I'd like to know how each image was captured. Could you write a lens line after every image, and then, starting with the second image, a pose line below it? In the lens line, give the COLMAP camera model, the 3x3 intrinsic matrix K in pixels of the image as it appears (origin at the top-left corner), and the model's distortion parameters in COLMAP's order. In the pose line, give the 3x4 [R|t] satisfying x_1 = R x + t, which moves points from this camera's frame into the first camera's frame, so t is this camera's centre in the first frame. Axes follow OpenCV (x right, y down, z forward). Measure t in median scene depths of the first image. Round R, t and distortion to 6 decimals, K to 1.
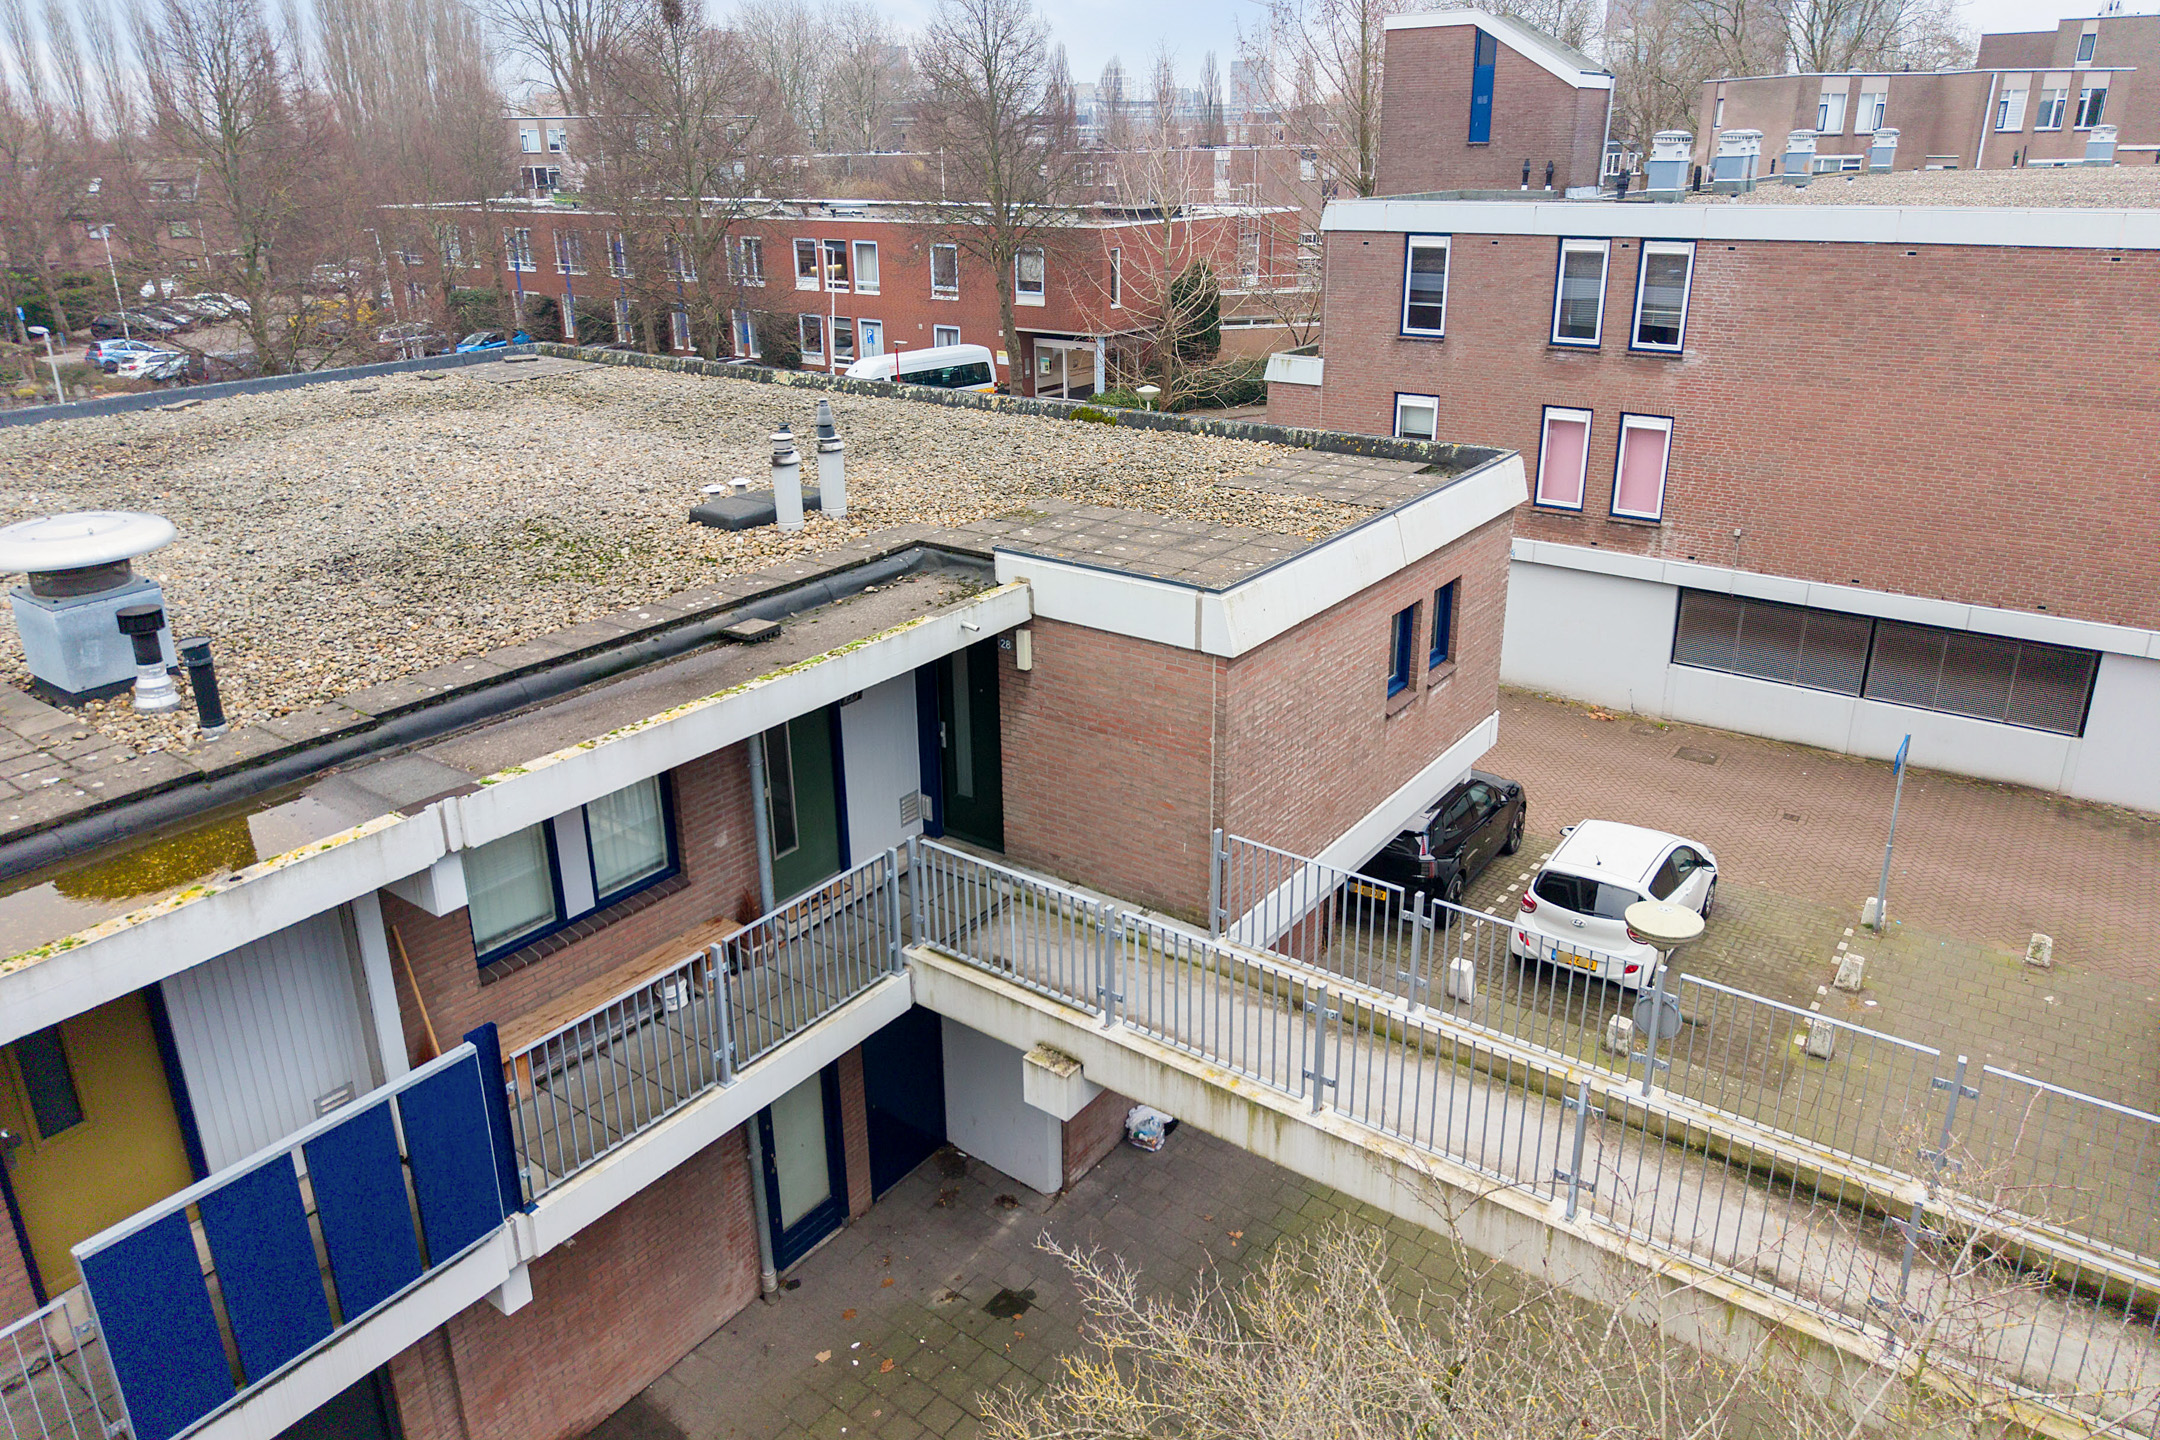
lens RADIAL K [[1425.5, 0, 1076.6], [0, 1425.5, 656.4], [0, 0, 1]] dist [0.023492, -0.030862]
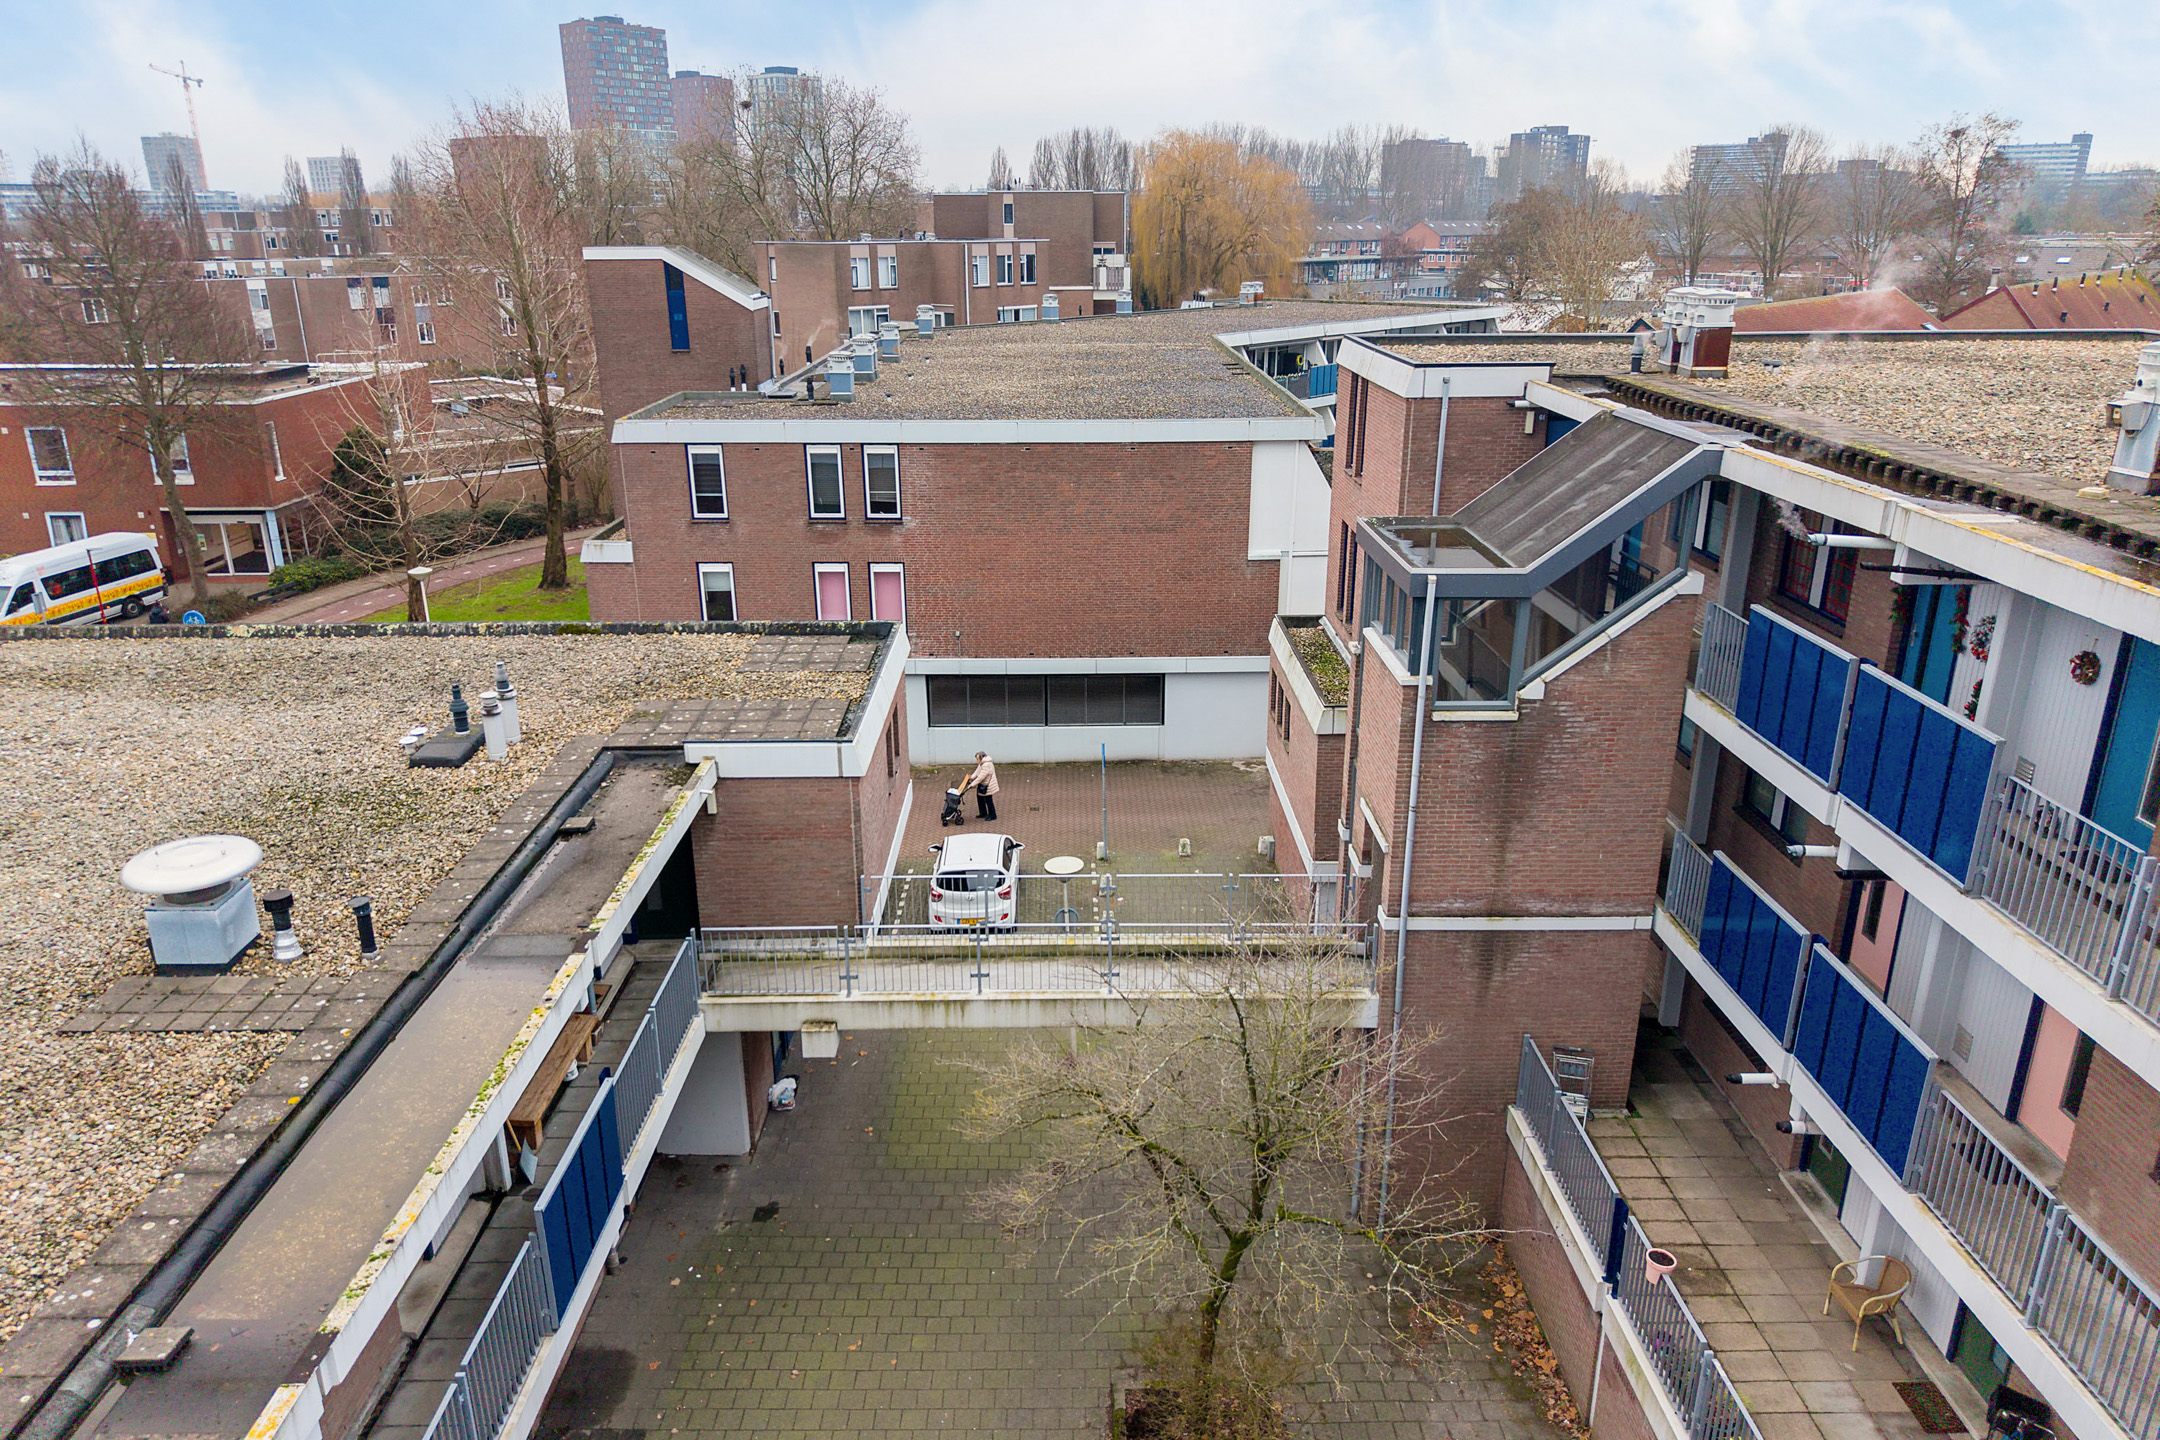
lens RADIAL K [[1415.7, 0, 1088.3], [0, 1415.7, 750.8], [0, 0, 1]] dist [0.024799, -0.043054]
pose [[0.788335, -0.199623, 0.581961, -0.375142], [0.193890, 0.978309, 0.072931, -0.057122], [-0.583896, 0.055343, 0.809940, -0.323729]]
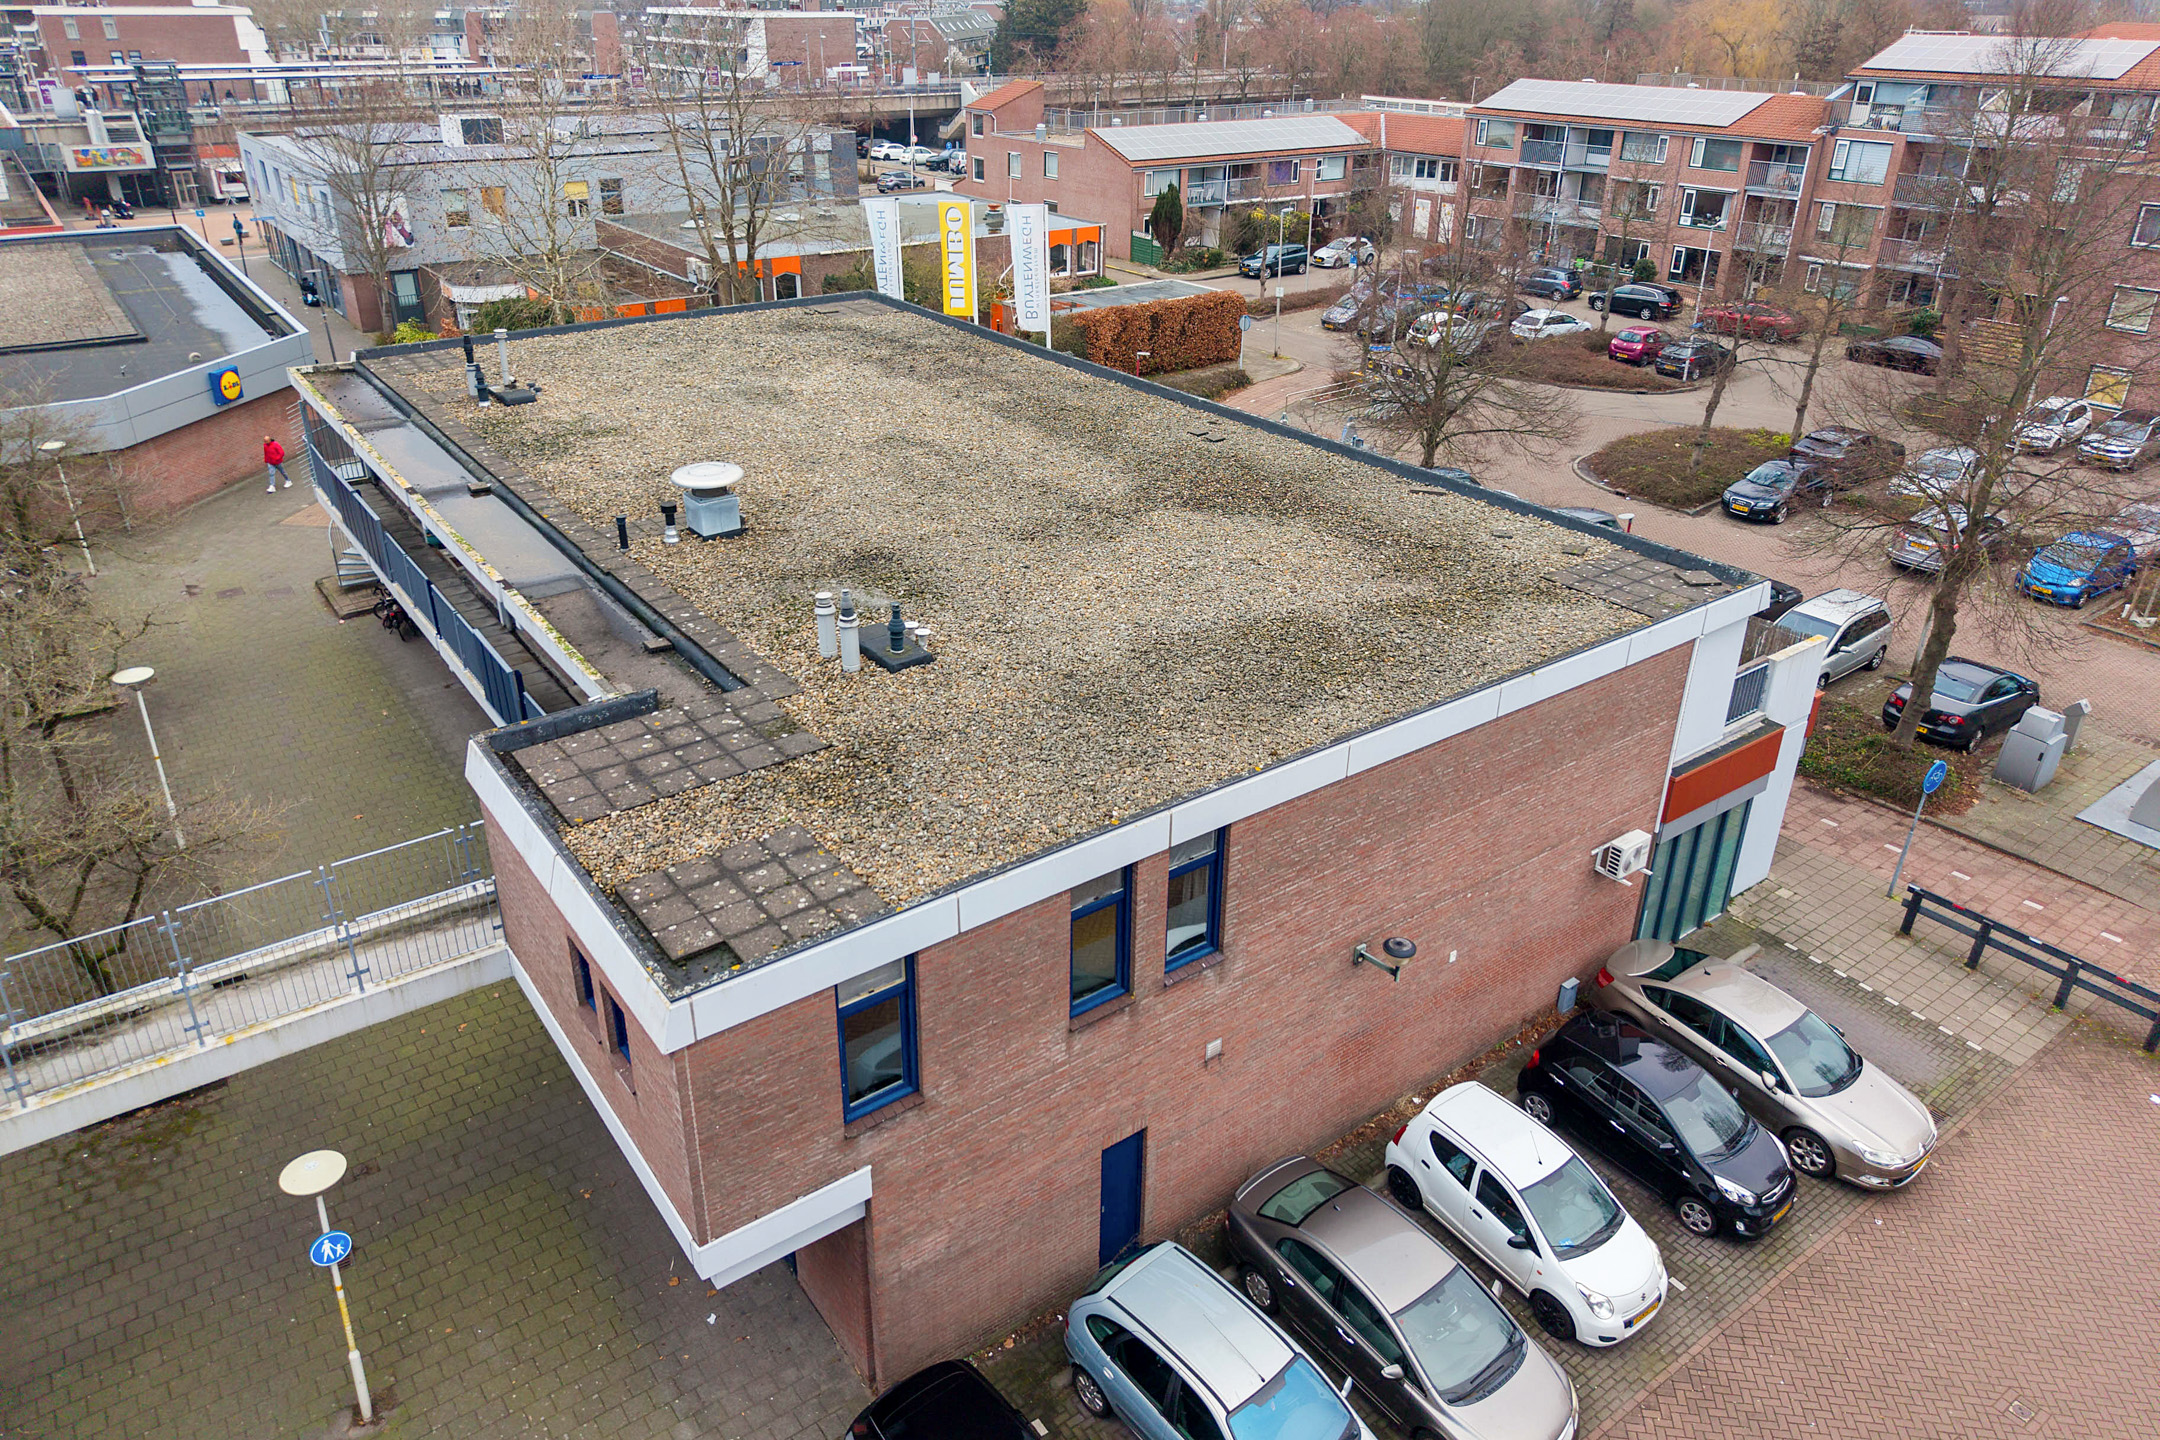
lens RADIAL K [[1441.7, 0, 1080.0], [0, 1441.7, 720.0], [0, 0, 1]] dist [0.070628, -0.081827]
pose [[-0.290803, 0.441814, -0.848666, 0.669306], [-0.324902, 0.788692, 0.521922, -0.595218], [0.899929, 0.427510, -0.085808, 0.927154]]
